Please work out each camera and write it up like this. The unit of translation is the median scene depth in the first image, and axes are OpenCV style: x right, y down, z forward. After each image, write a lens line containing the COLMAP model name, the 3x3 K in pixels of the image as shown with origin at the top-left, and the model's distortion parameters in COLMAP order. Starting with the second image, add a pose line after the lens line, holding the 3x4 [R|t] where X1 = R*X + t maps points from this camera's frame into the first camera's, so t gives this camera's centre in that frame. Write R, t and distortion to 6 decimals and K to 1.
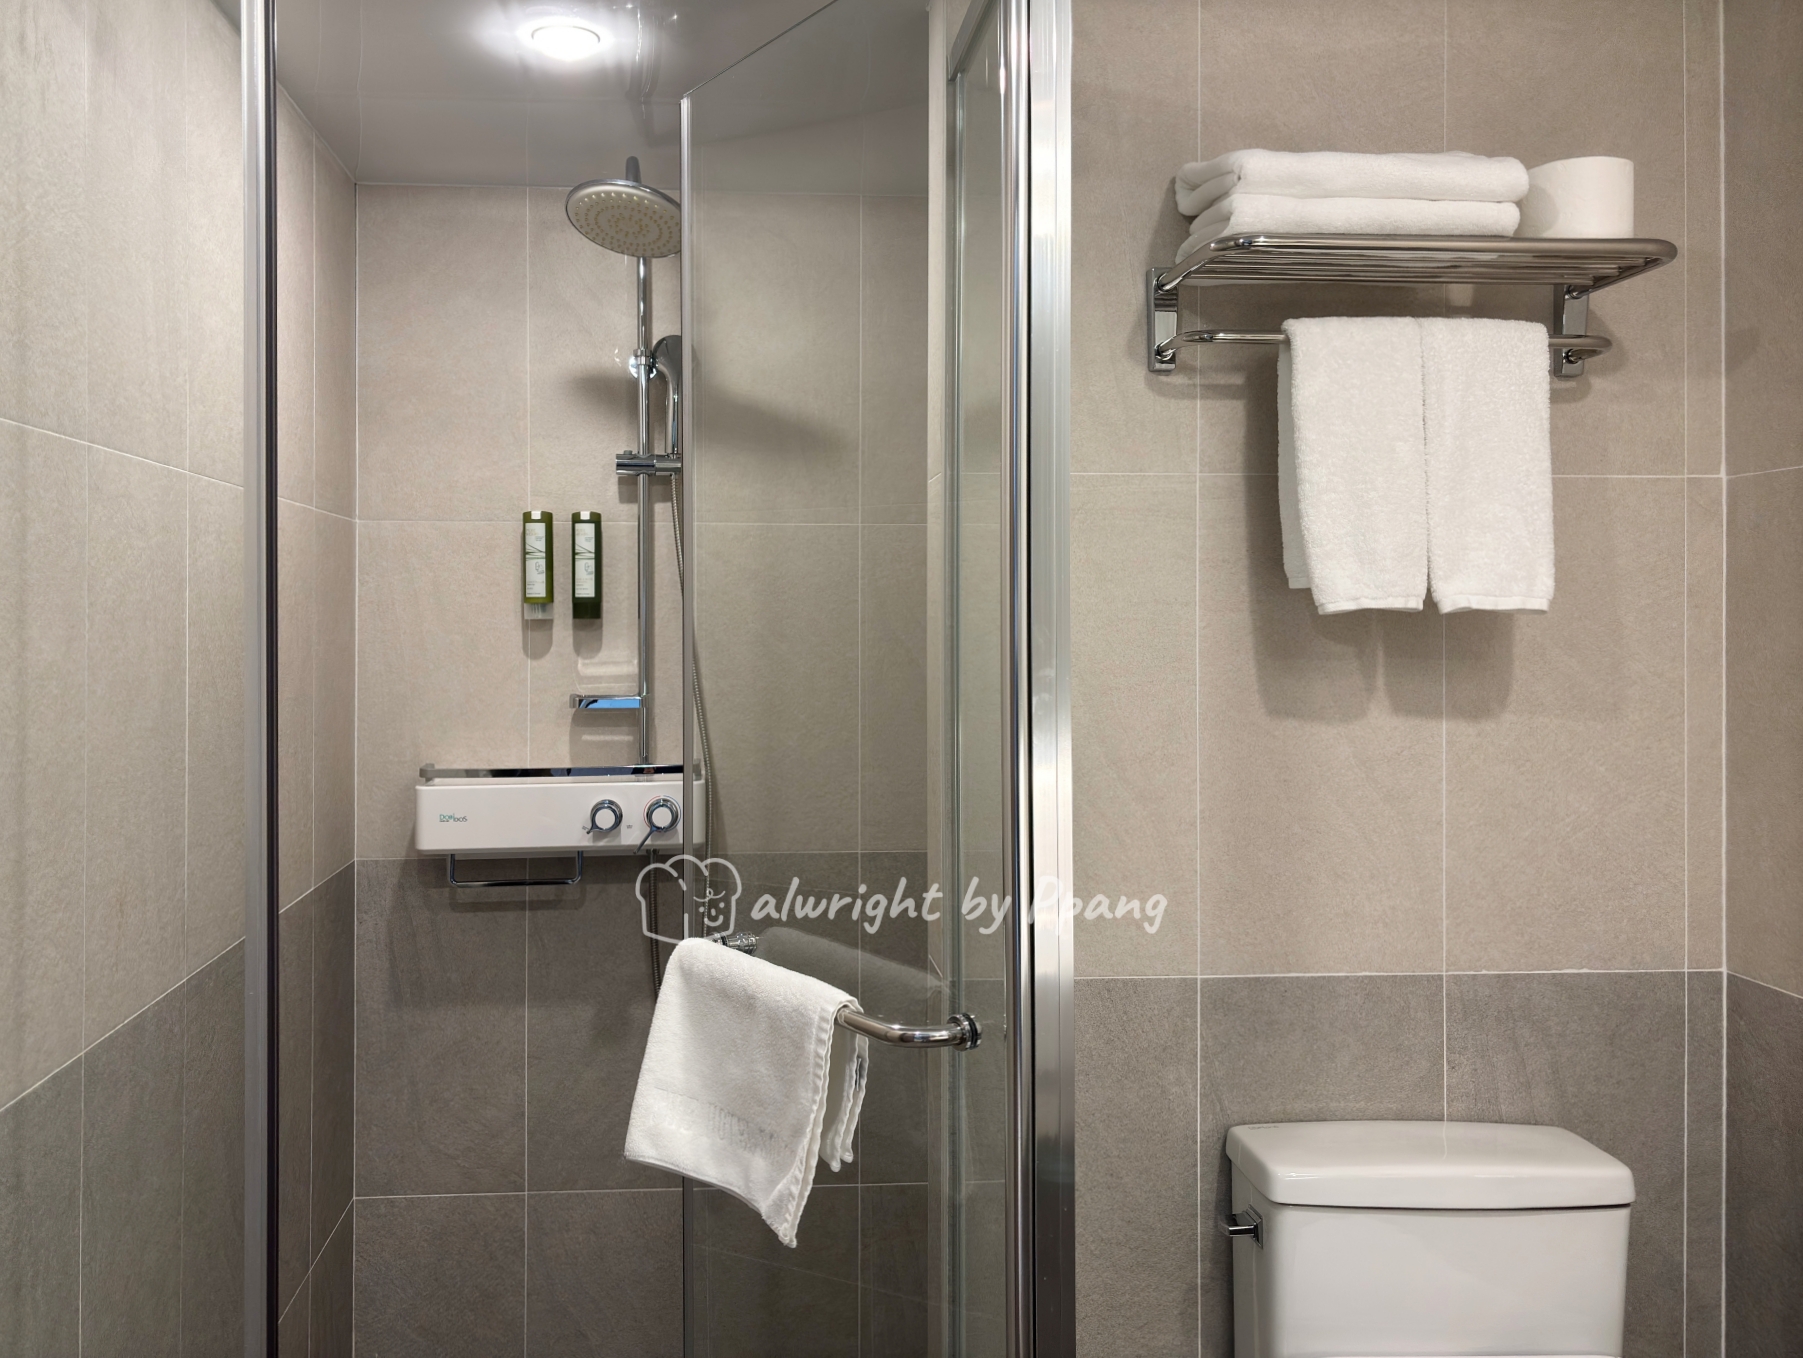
lens RADIAL K [[1384.8, 0, 896.5], [0, 1384.8, 674.4], [0, 0, 1]] dist [0.023860, -0.004320]
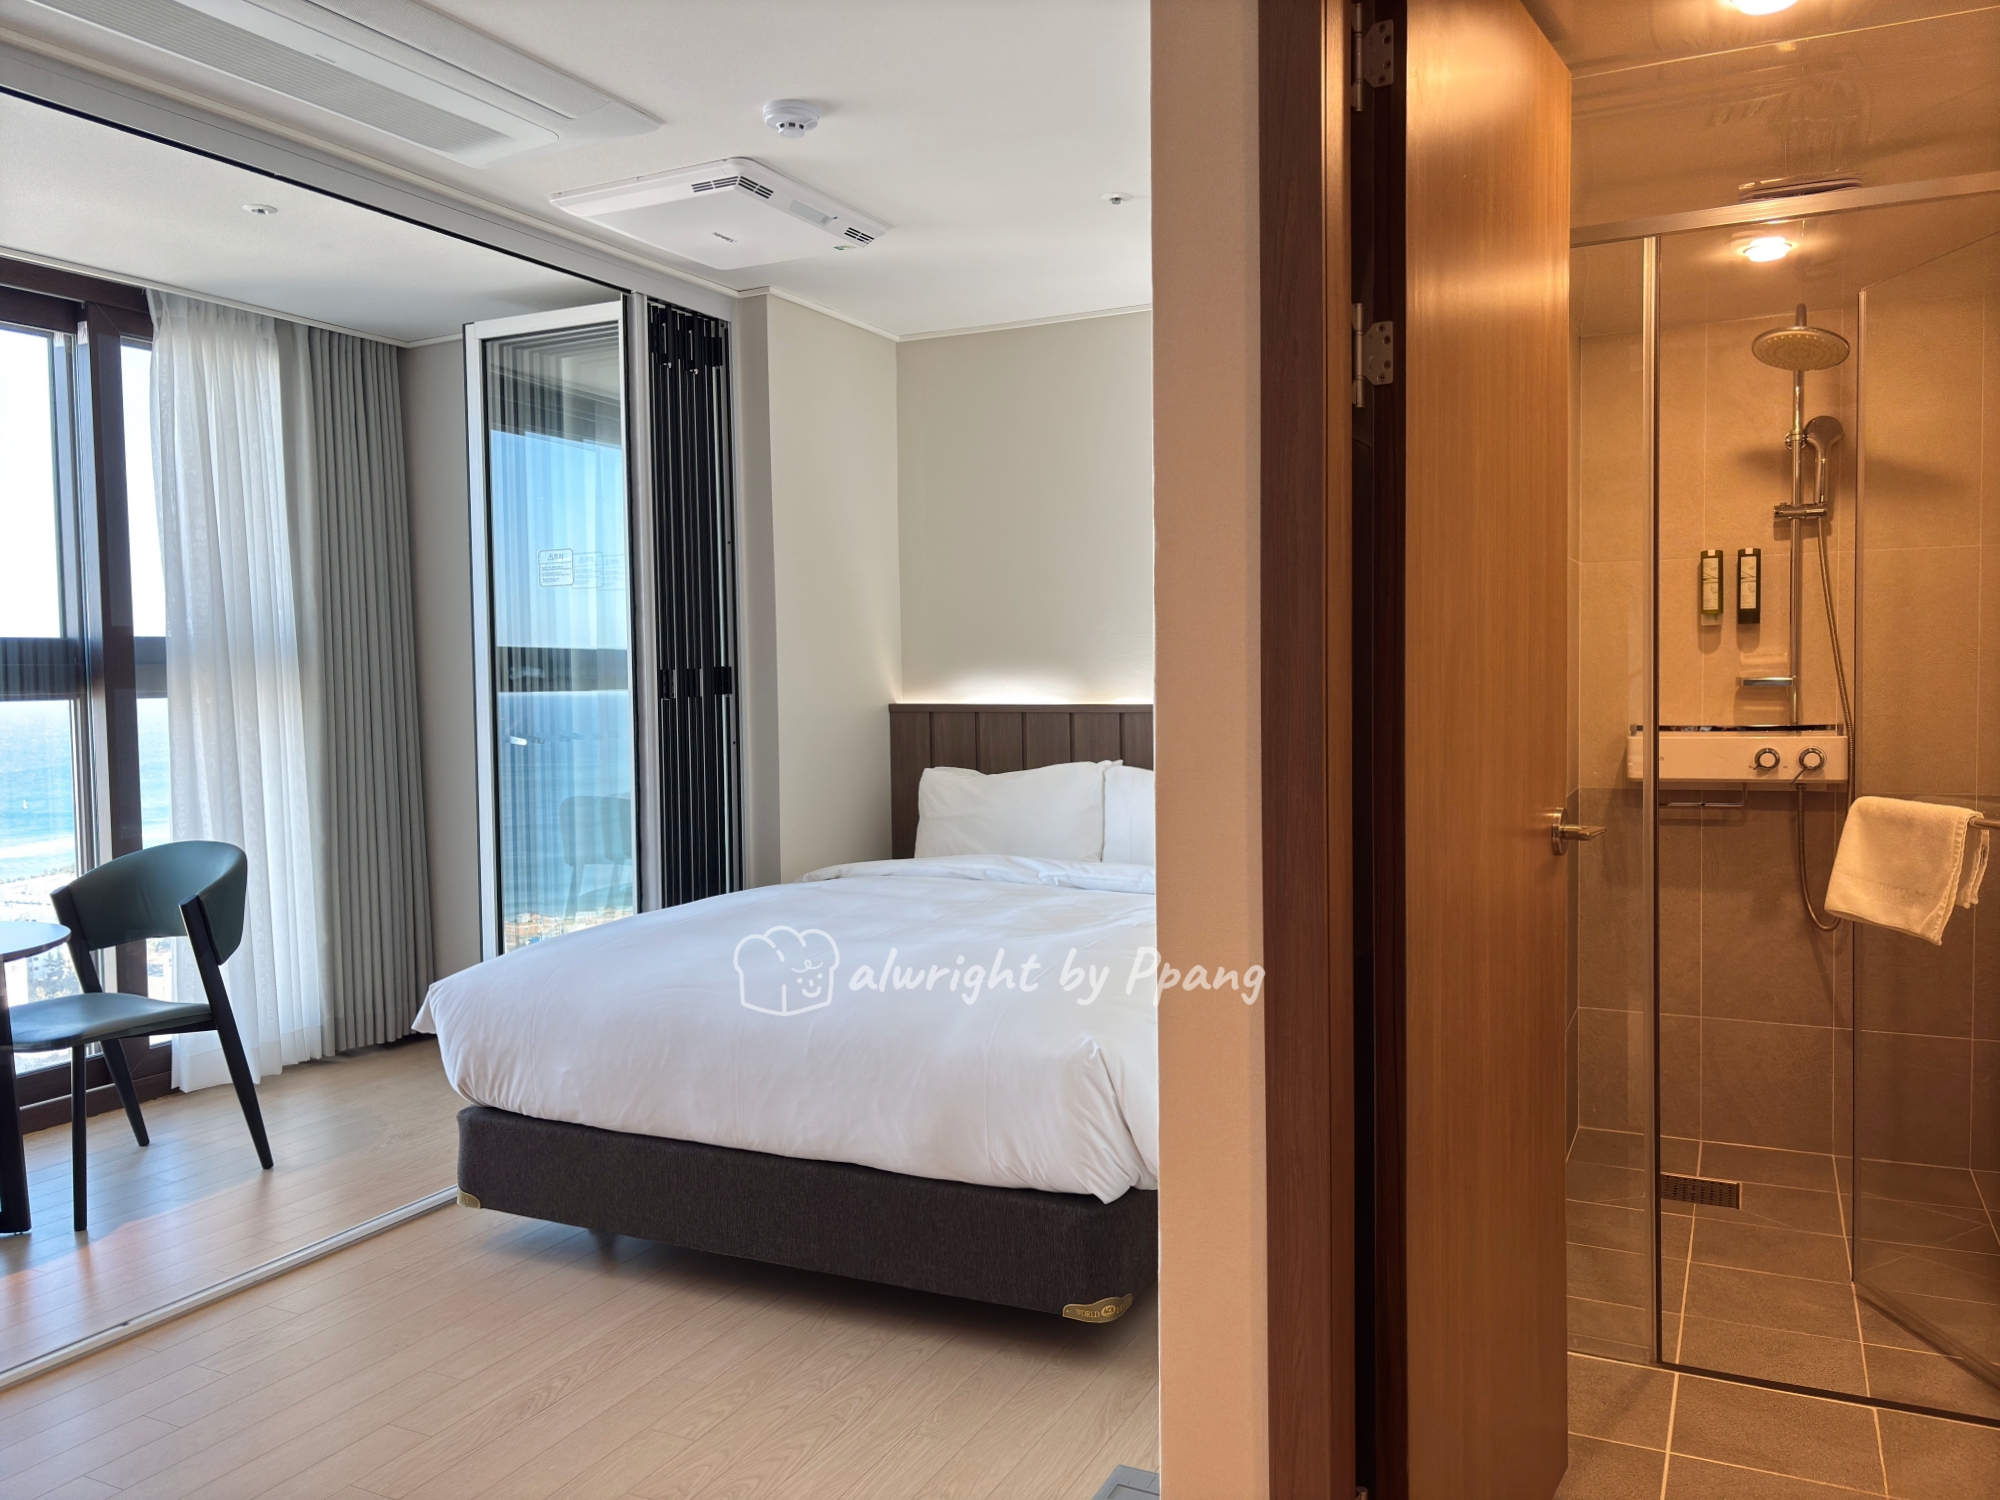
lens RADIAL K [[1536.1, 0, 994.5], [0, 1536.1, 744.9], [0, 0, 1]] dist [0.023860, -0.004320]
pose [[0.834530, 0.013811, -0.550789, 0.004615], [-0.005604, 0.999847, 0.016581, 0.062299], [0.550934, -0.010751, 0.834480, -0.750928]]
